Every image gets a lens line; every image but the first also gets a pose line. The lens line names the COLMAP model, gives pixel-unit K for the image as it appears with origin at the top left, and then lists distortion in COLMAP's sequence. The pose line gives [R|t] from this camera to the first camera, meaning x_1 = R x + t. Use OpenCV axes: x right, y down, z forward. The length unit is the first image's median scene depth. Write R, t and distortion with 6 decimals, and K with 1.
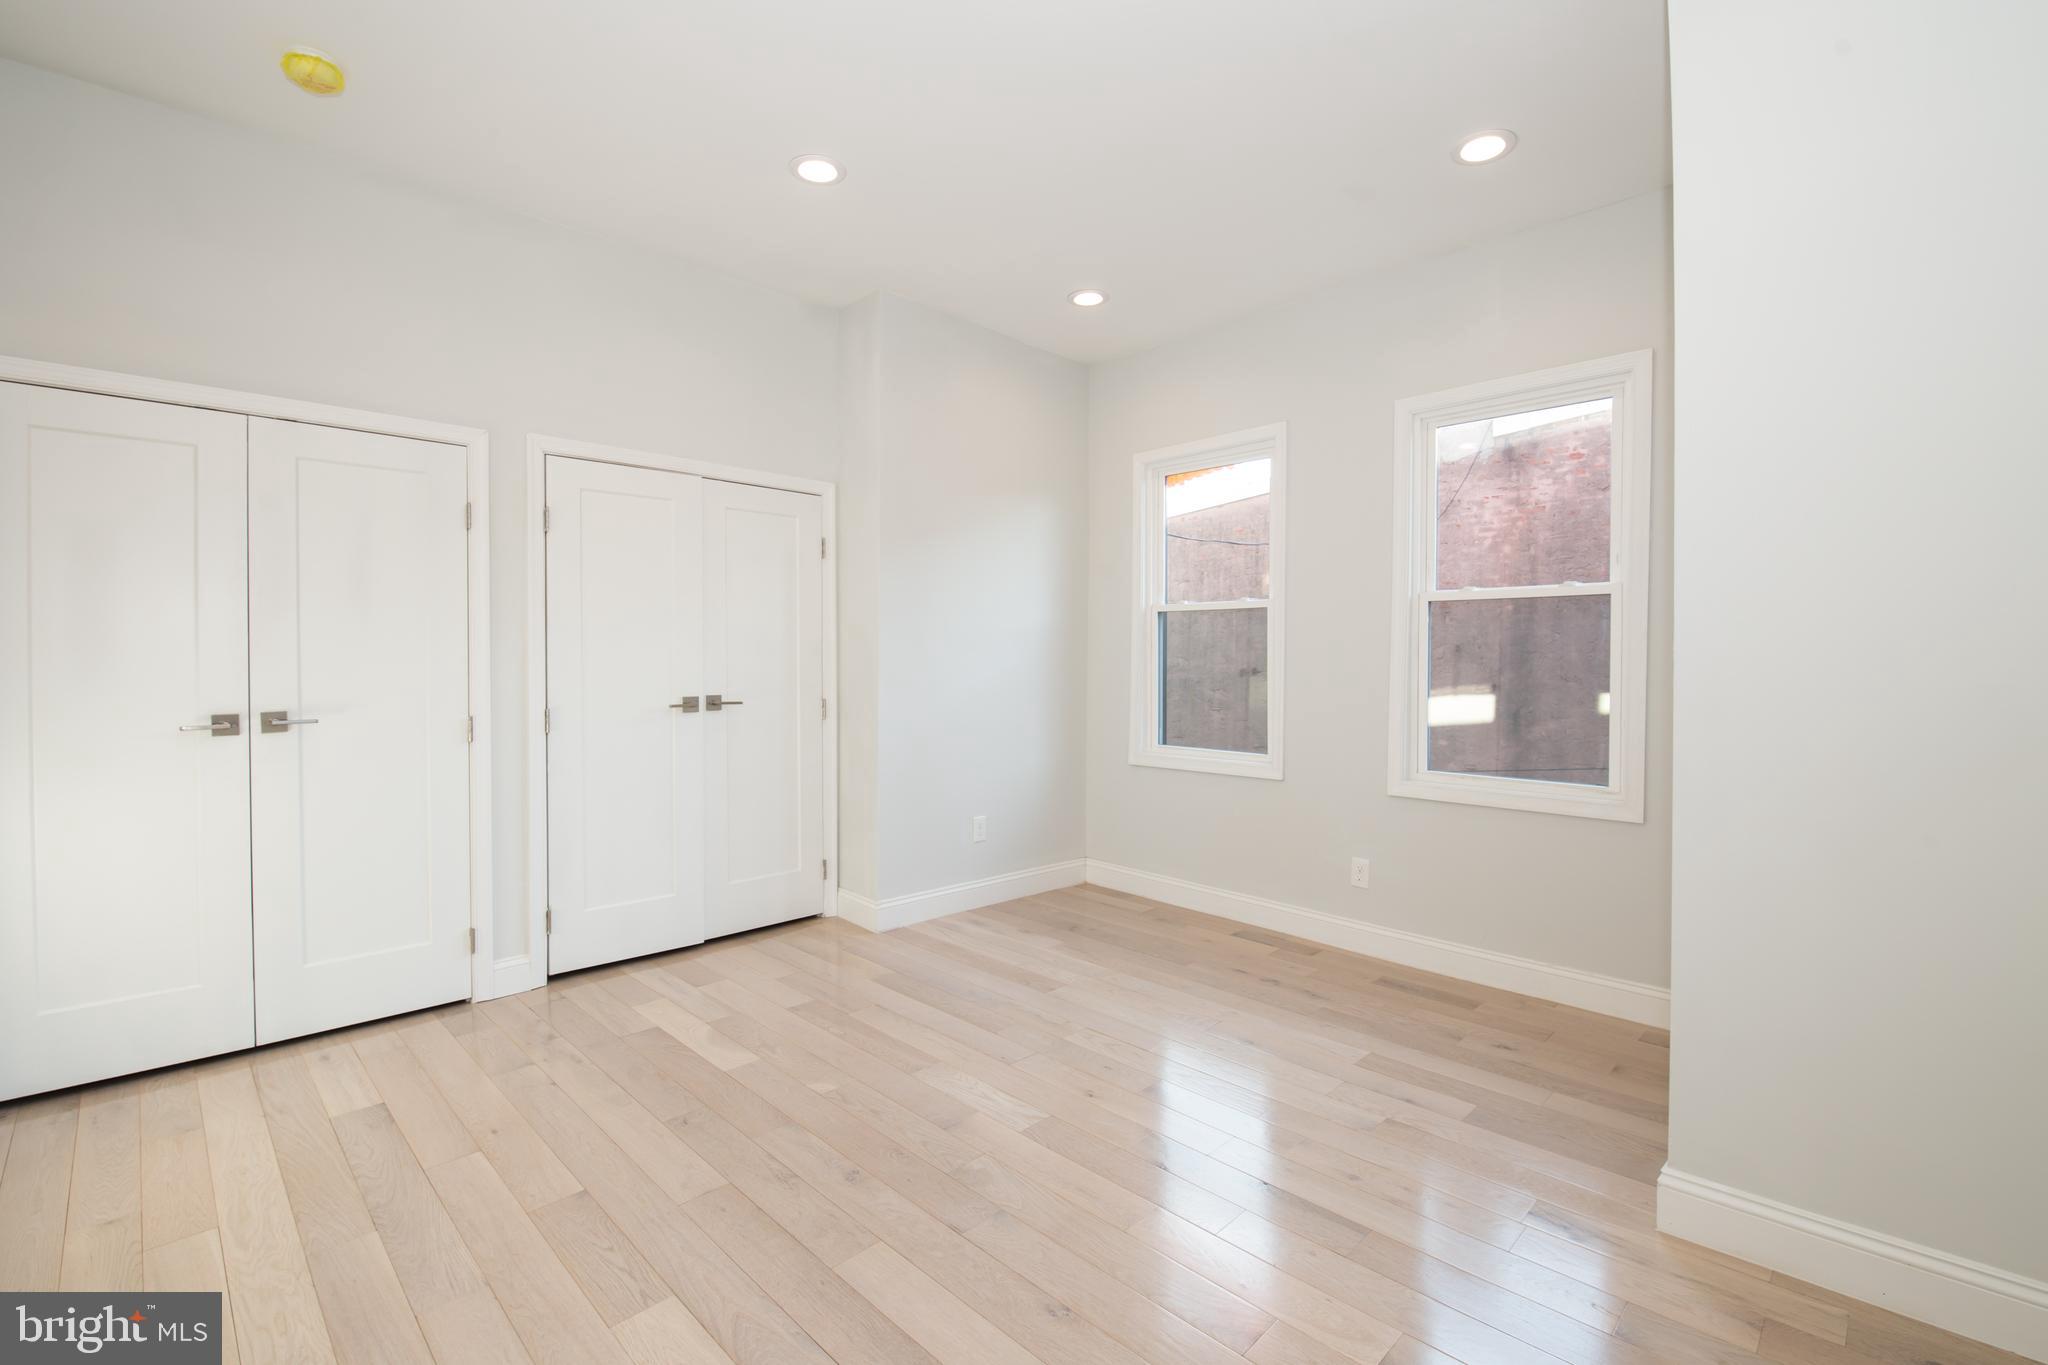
lens RADIAL K [[937.9, 0, 1035.5], [0, 937.9, 662.4], [0, 0, 1]] dist [0.003190, -0.017630]
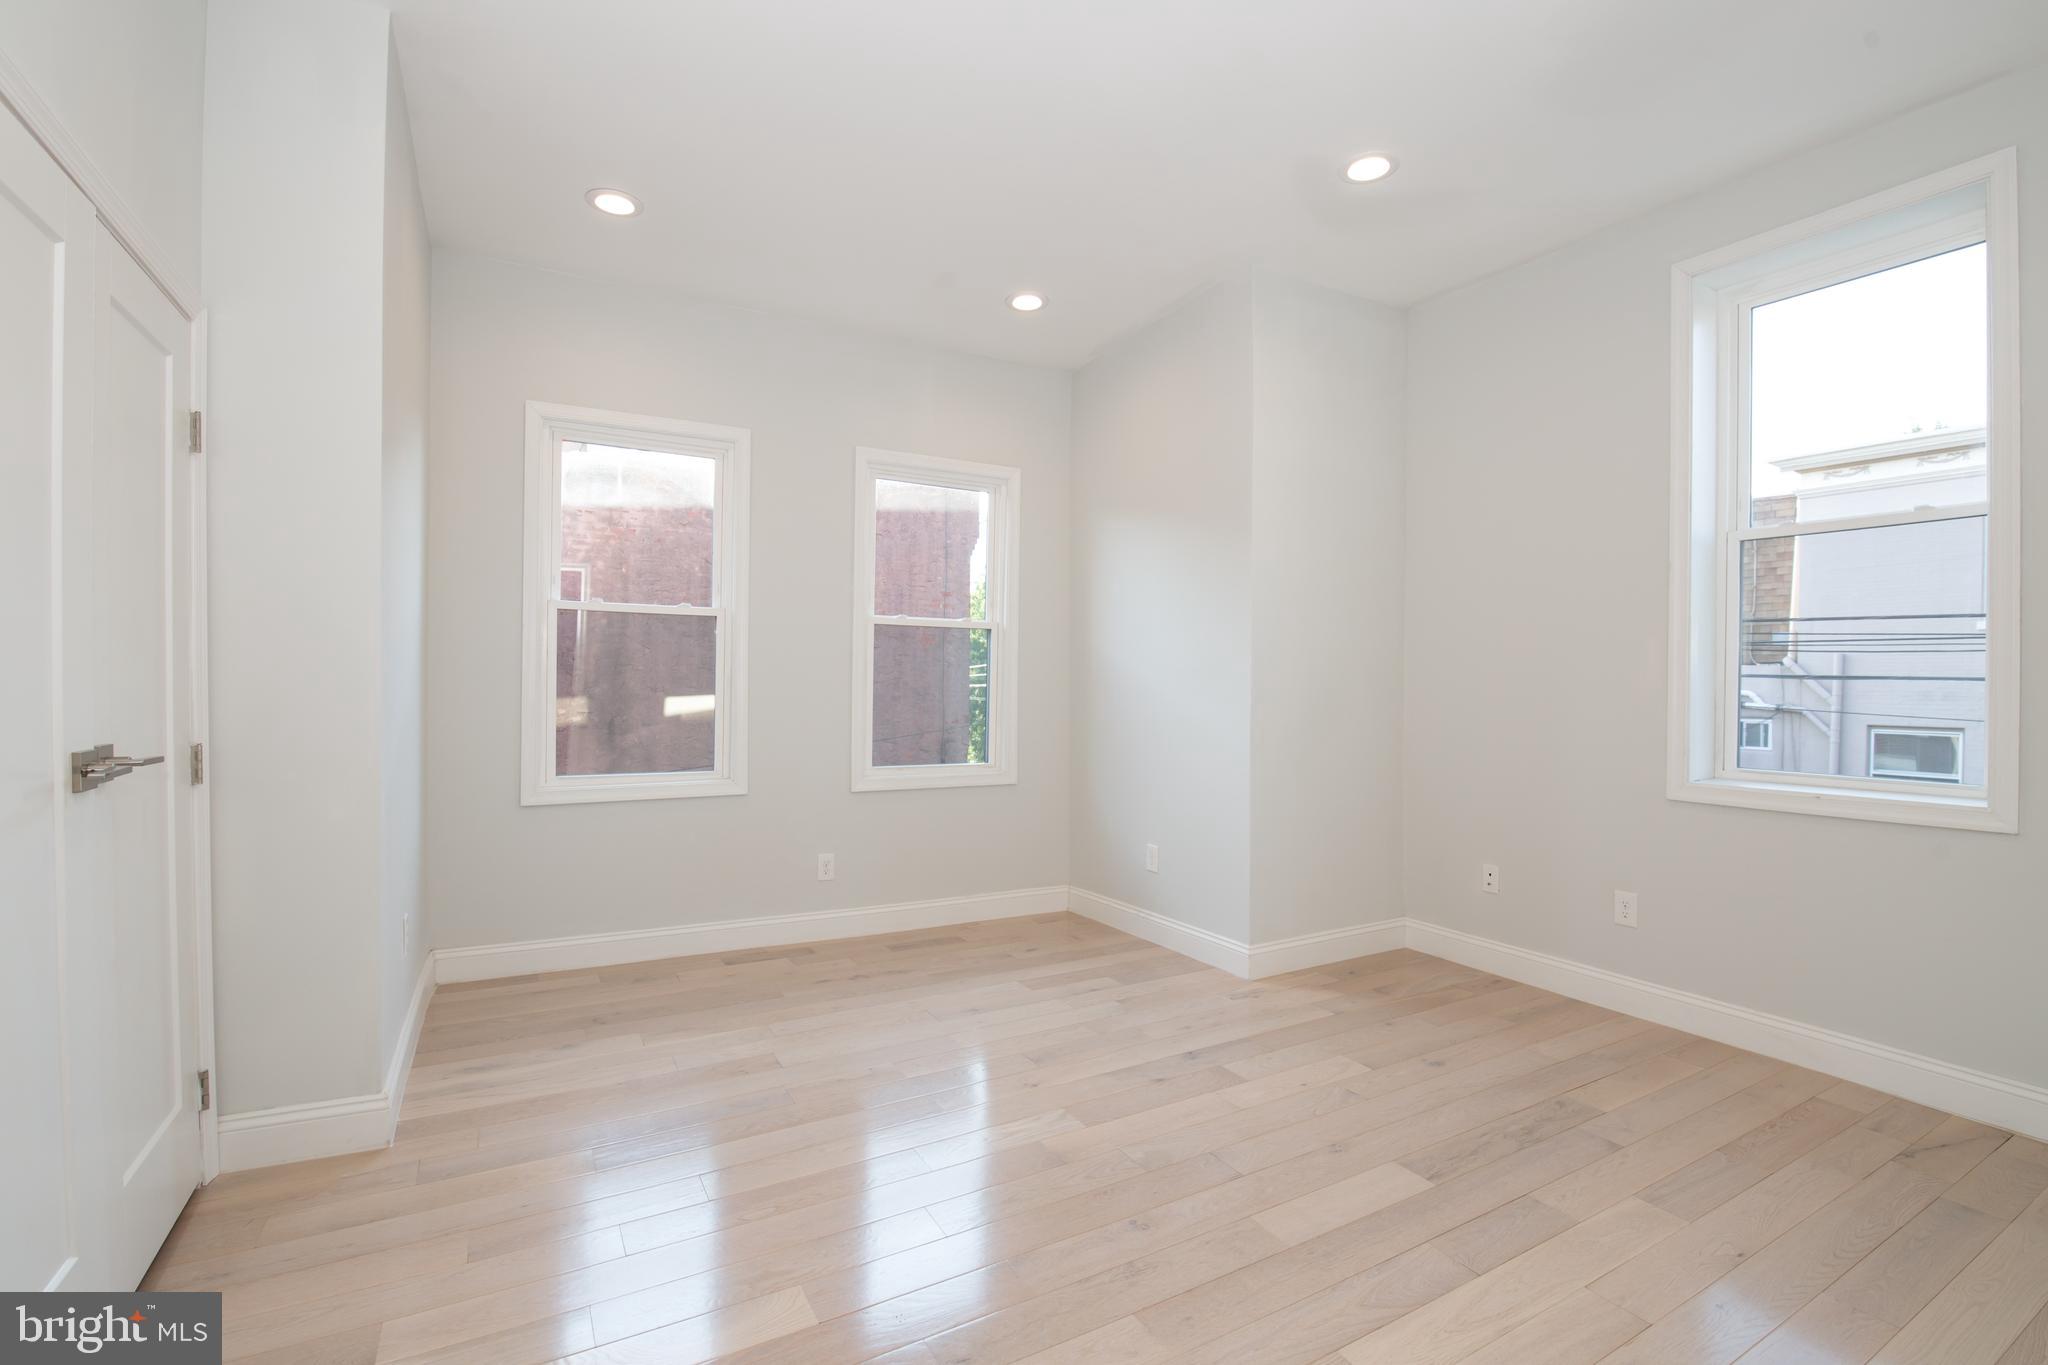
lens RADIAL K [[922.6, 0, 1024.0], [0, 922.6, 682.5], [0, 0, 1]] dist [-0.001618, -0.017305]
pose [[0.235371, -0.002062, 0.971903, -0.534984], [-0.007523, 0.999964, 0.003943, 0.002311], [-0.971876, -0.008240, 0.235347, 0.433397]]
